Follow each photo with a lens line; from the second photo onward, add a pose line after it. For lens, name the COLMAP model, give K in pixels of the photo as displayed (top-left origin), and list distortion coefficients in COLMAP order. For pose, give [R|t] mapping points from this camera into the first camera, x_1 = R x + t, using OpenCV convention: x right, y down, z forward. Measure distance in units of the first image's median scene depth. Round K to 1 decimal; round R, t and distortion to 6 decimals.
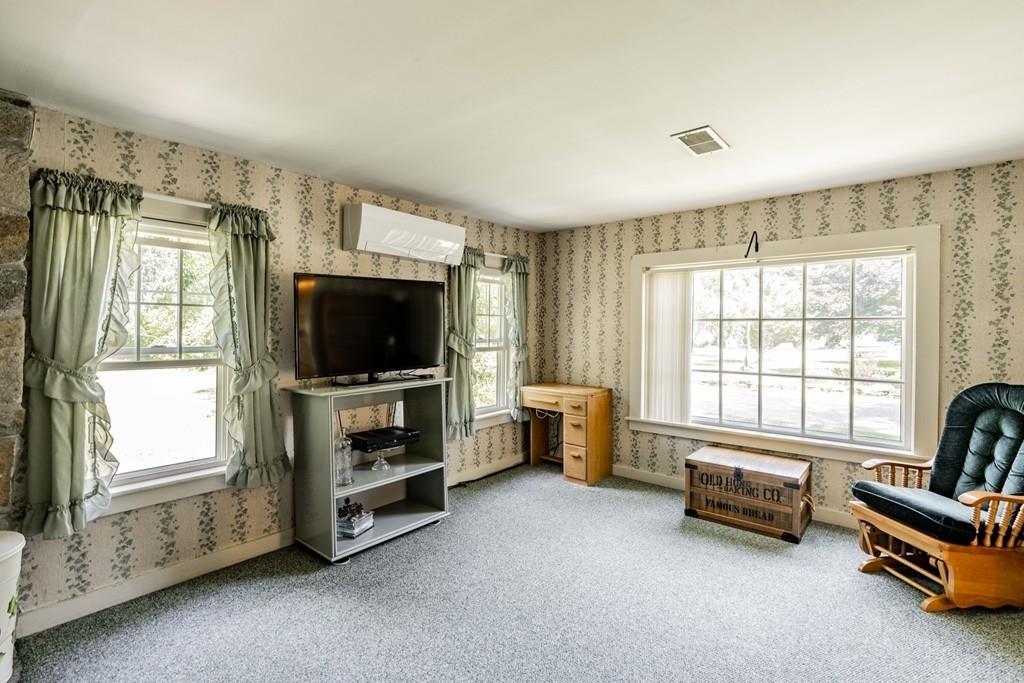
lens RADIAL K [[466.3, 0, 502.7], [0, 466.3, 325.7], [0, 0, 1]] dist [-0.011401, 0.000574]
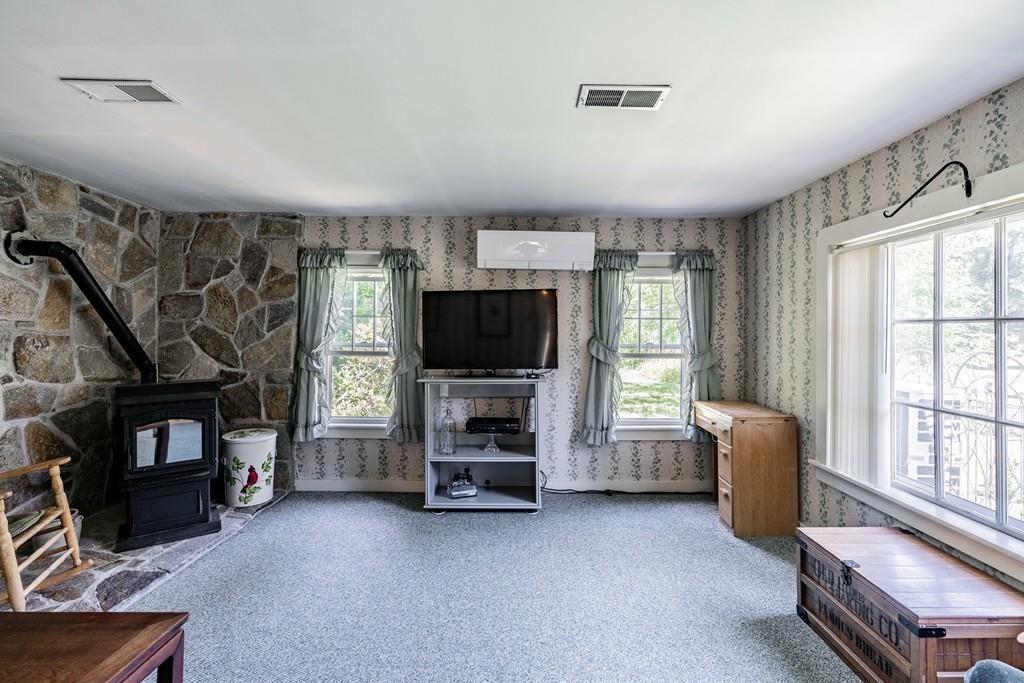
lens RADIAL K [[466.3, 0, 521.2], [0, 466.3, 319.5], [0, 0, 1]] dist [-0.011401, 0.000574]
pose [[0.654774, -0.015336, -0.755669, 0.625955], [-0.002119, 0.999753, -0.022126, -0.000431], [0.755822, 0.016089, 0.654580, 0.250629]]
